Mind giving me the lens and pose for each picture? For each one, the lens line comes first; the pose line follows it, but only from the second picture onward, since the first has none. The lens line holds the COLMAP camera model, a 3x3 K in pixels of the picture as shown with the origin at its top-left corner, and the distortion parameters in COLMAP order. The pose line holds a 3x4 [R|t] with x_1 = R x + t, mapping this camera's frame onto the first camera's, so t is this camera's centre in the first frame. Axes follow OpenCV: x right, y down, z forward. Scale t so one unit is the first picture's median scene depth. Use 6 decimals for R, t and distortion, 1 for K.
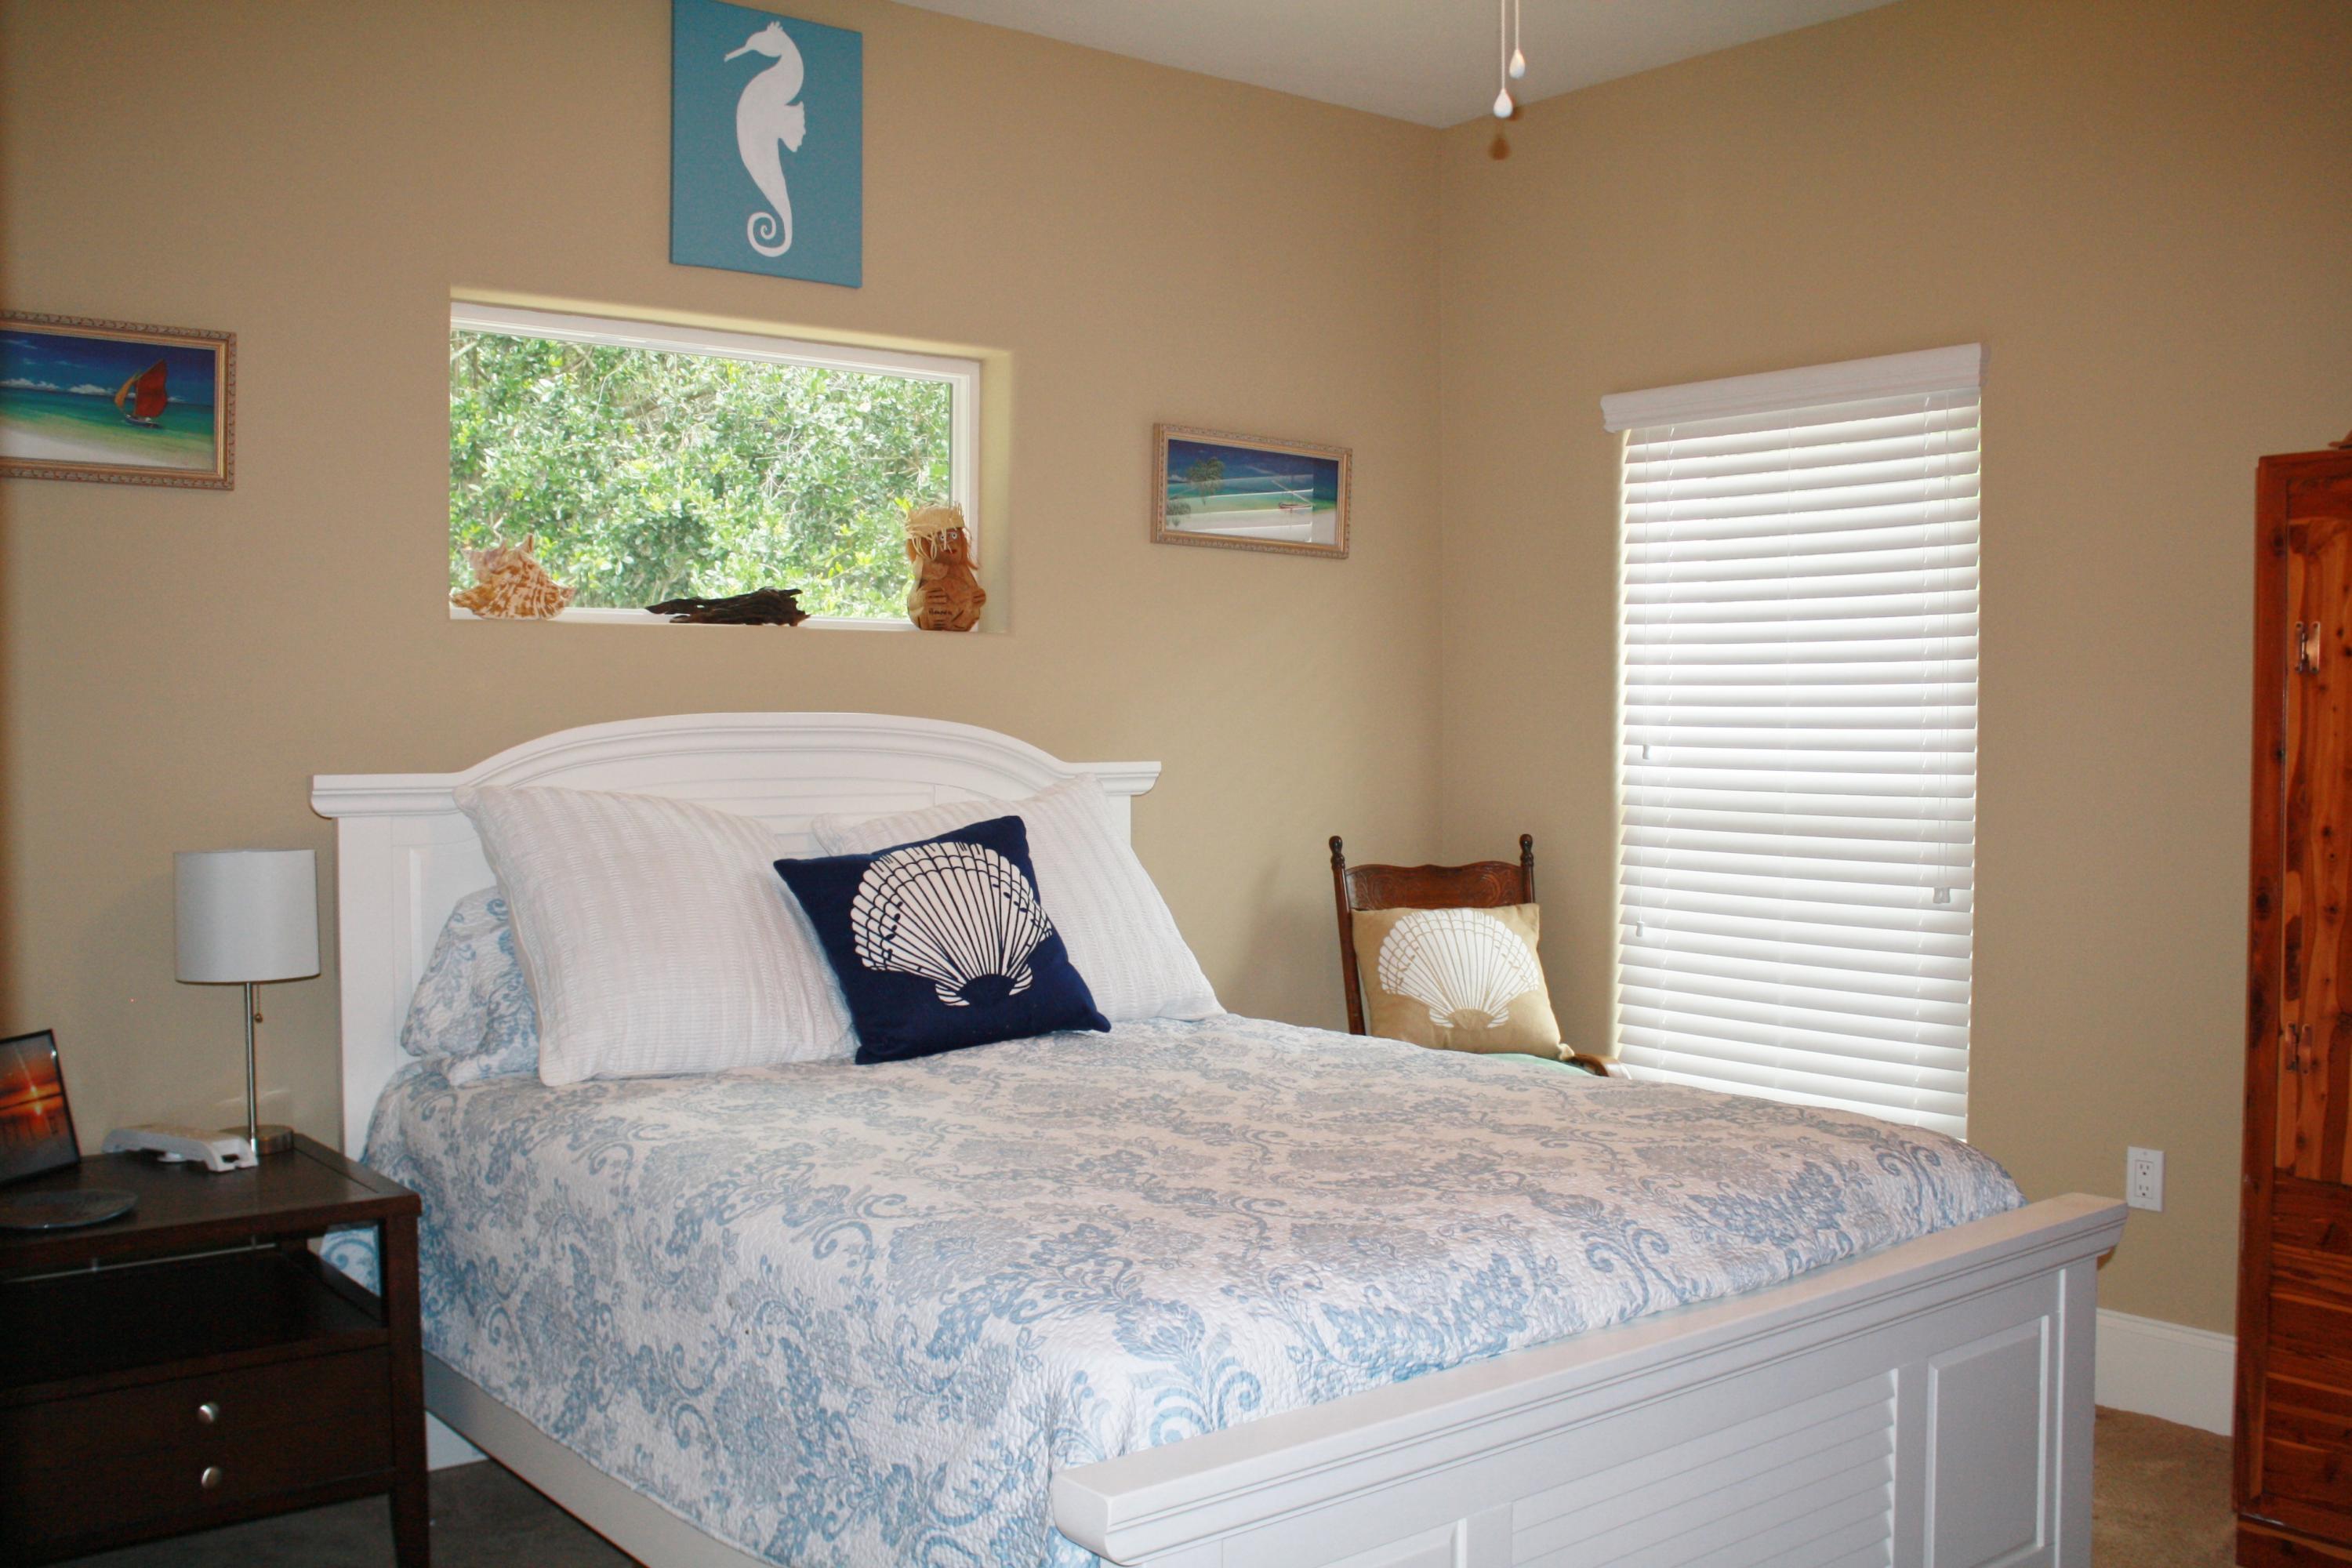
lens RADIAL K [[2150.8, 0, 1157.3], [0, 2150.8, 810.3], [0, 0, 1]] dist [-0.147912, 0.128006]
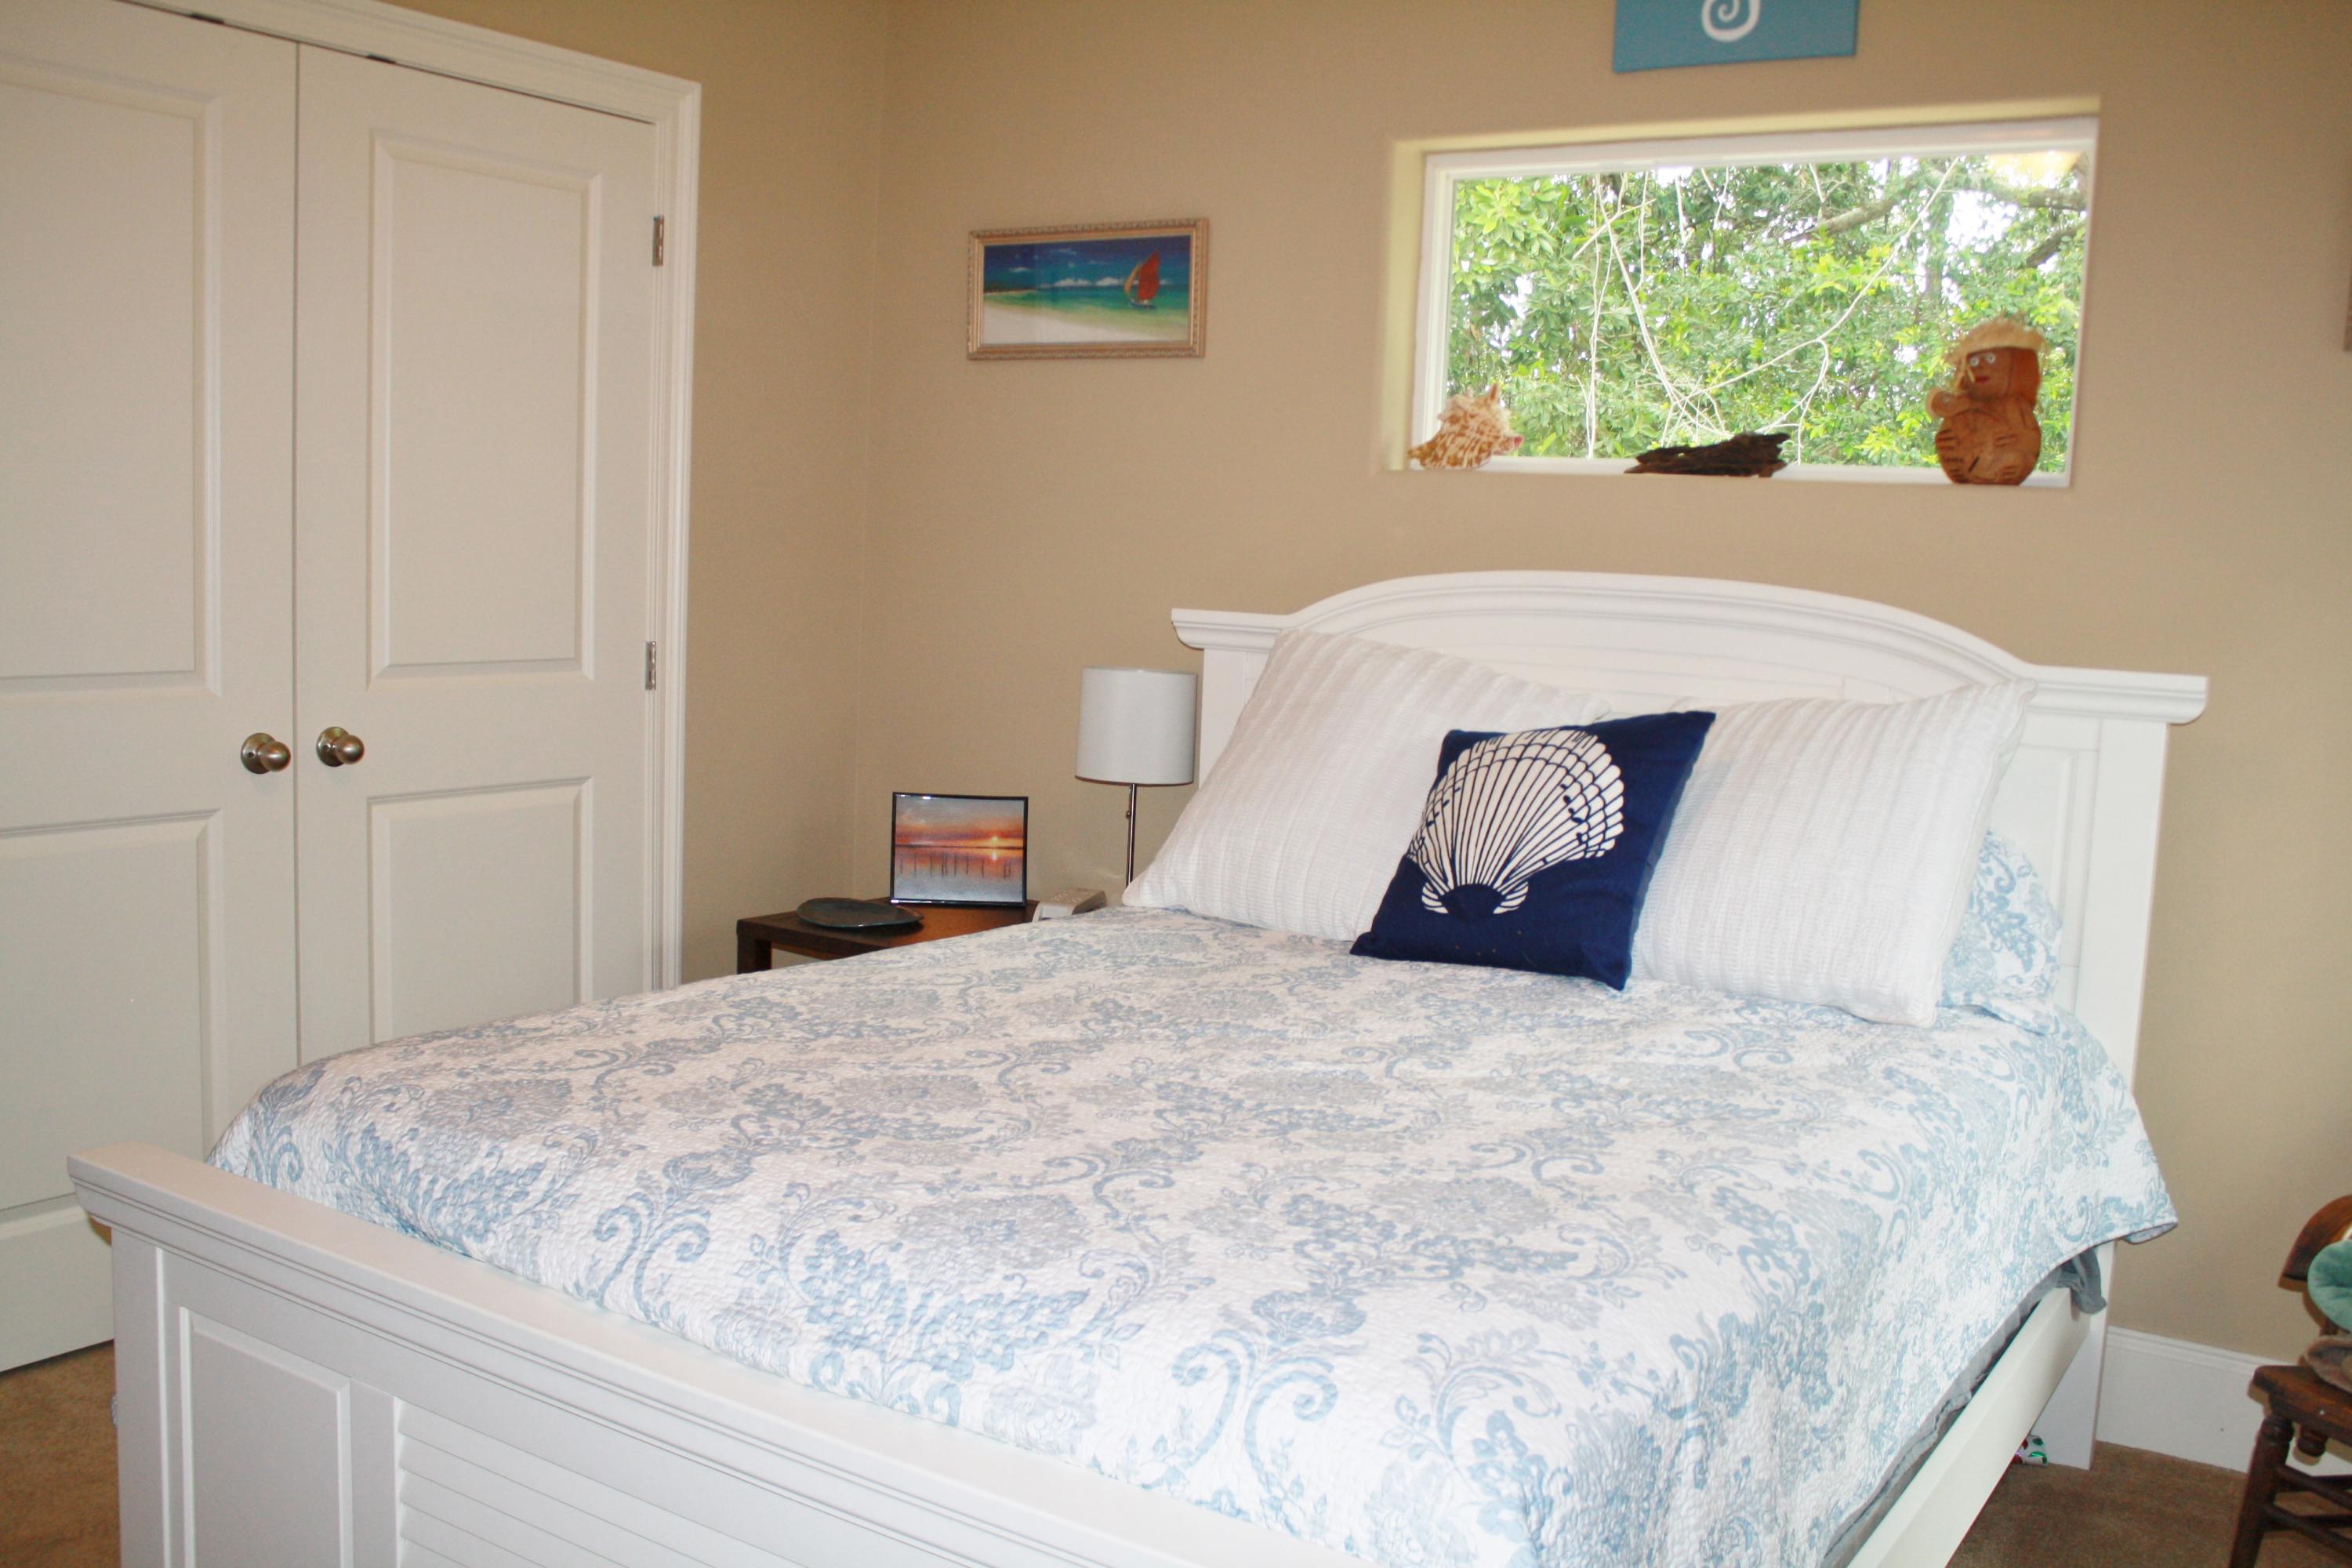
lens RADIAL K [[2150.8, 0, 1157.3], [0, 2150.8, 810.3], [0, 0, 1]] dist [-0.147912, 0.128006]
pose [[0.303297, 0.129315, -0.944081, 0.678555], [-0.080314, 0.990693, 0.109898, -0.034491], [0.949505, 0.042491, 0.310860, 0.625836]]
